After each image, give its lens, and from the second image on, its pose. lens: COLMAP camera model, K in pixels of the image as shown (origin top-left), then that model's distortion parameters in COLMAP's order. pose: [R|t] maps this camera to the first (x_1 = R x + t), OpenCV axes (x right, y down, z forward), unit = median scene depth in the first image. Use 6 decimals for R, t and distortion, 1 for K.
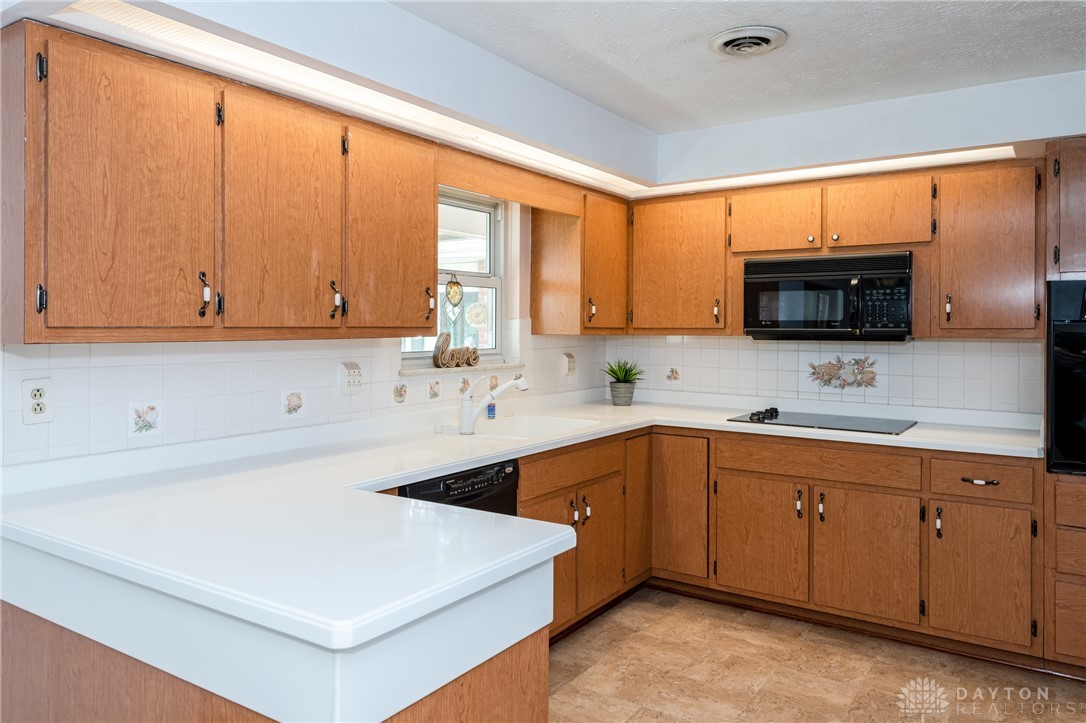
lens RADIAL K [[768.5, 0, 531.0], [0, 768.5, 327.6], [0, 0, 1]] dist [0.034366, -0.031552]
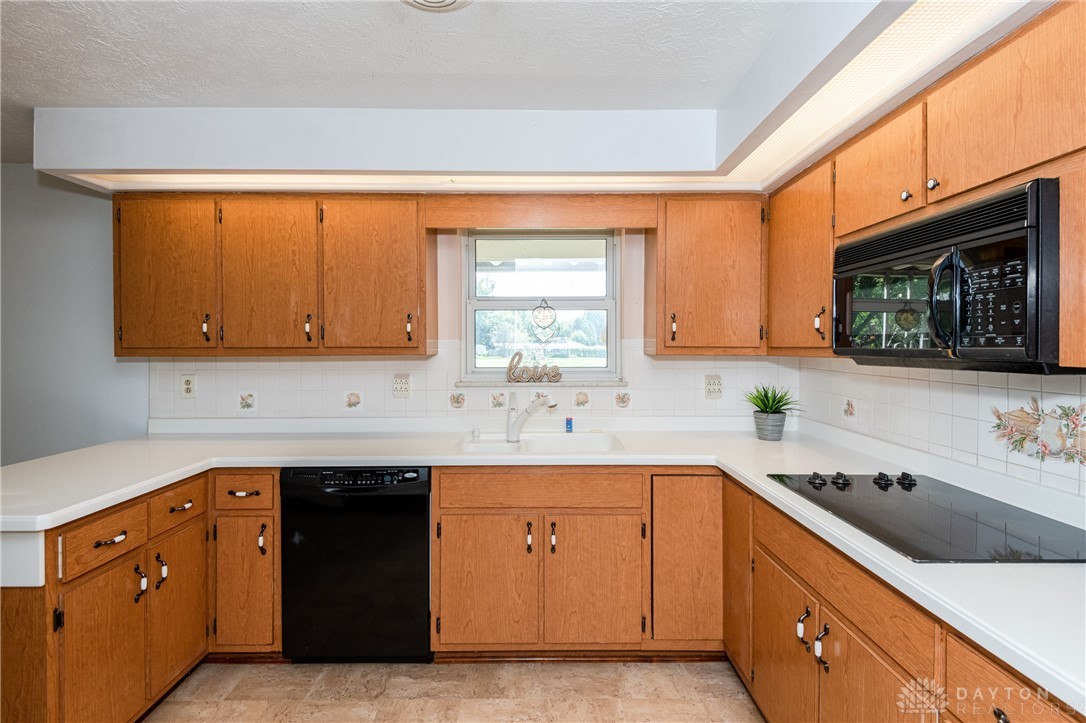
lens RADIAL K [[548.3, 0, 542.4], [0, 548.3, 348.4], [0, 0, 1]] dist [0.027929, -0.020974]
pose [[0.568838, -0.000592, -0.822450, 0.590993], [0.002270, 0.999997, 0.000850, 0.001034], [0.822447, -0.002350, 0.568837, 0.568366]]
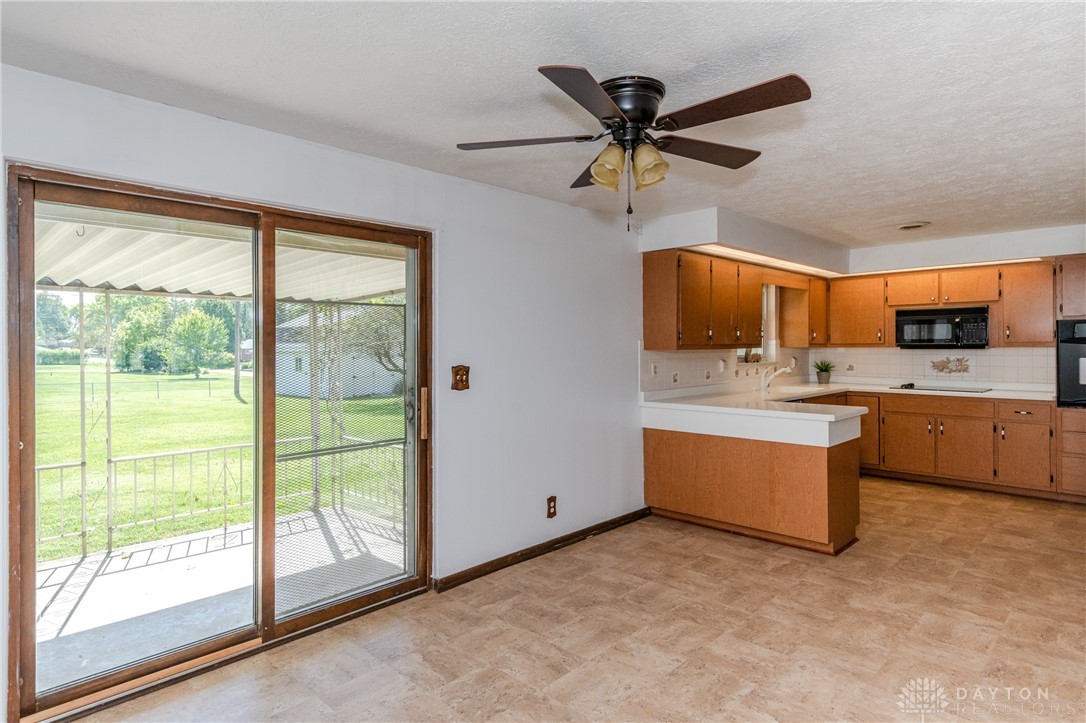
lens RADIAL K [[610.3, 0, 541.6], [0, 610.3, 346.7], [0, 0, 1]] dist [0.037571, -0.026730]
pose [[0.985336, -0.009542, -0.170359, -0.401161], [0.009520, 0.999954, -0.000946, 0.002635], [0.170360, -0.000690, 0.985382, -0.825431]]
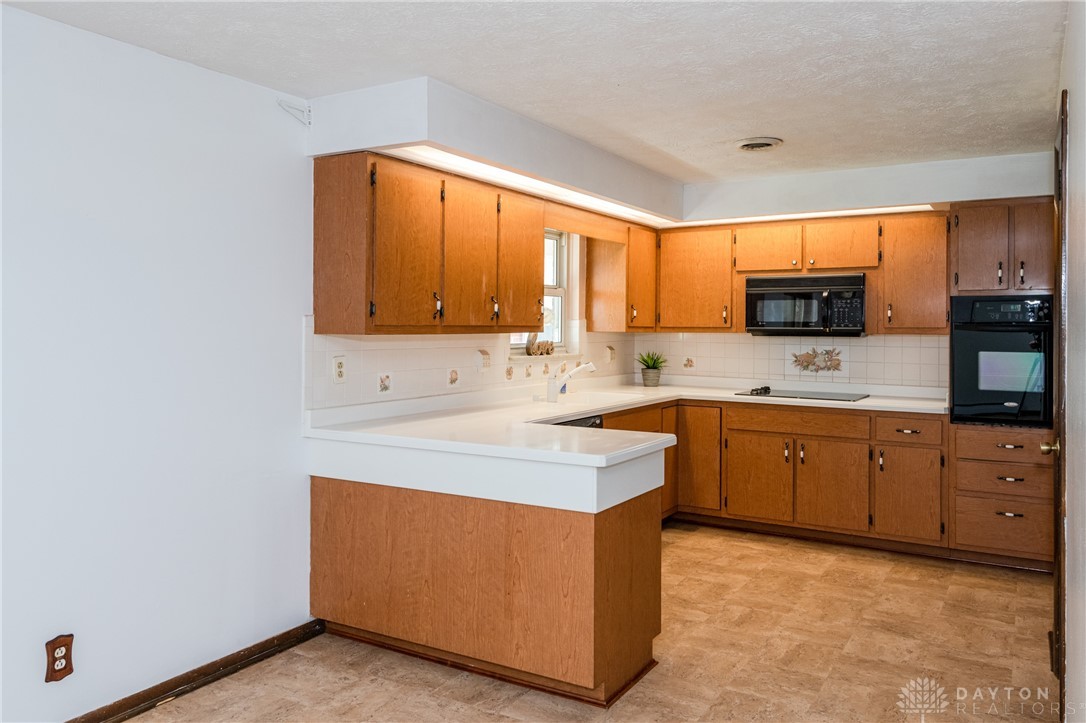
lens RADIAL K [[818.1, 0, 540.1], [0, 818.1, 323.9], [0, 0, 1]] dist [0.042614, -0.041943]
pose [[0.998231, 0.002355, 0.059409, -0.189351], [-0.002113, 0.999989, -0.004124, 0.001646], [-0.059418, 0.003991, 0.998225, -0.465171]]
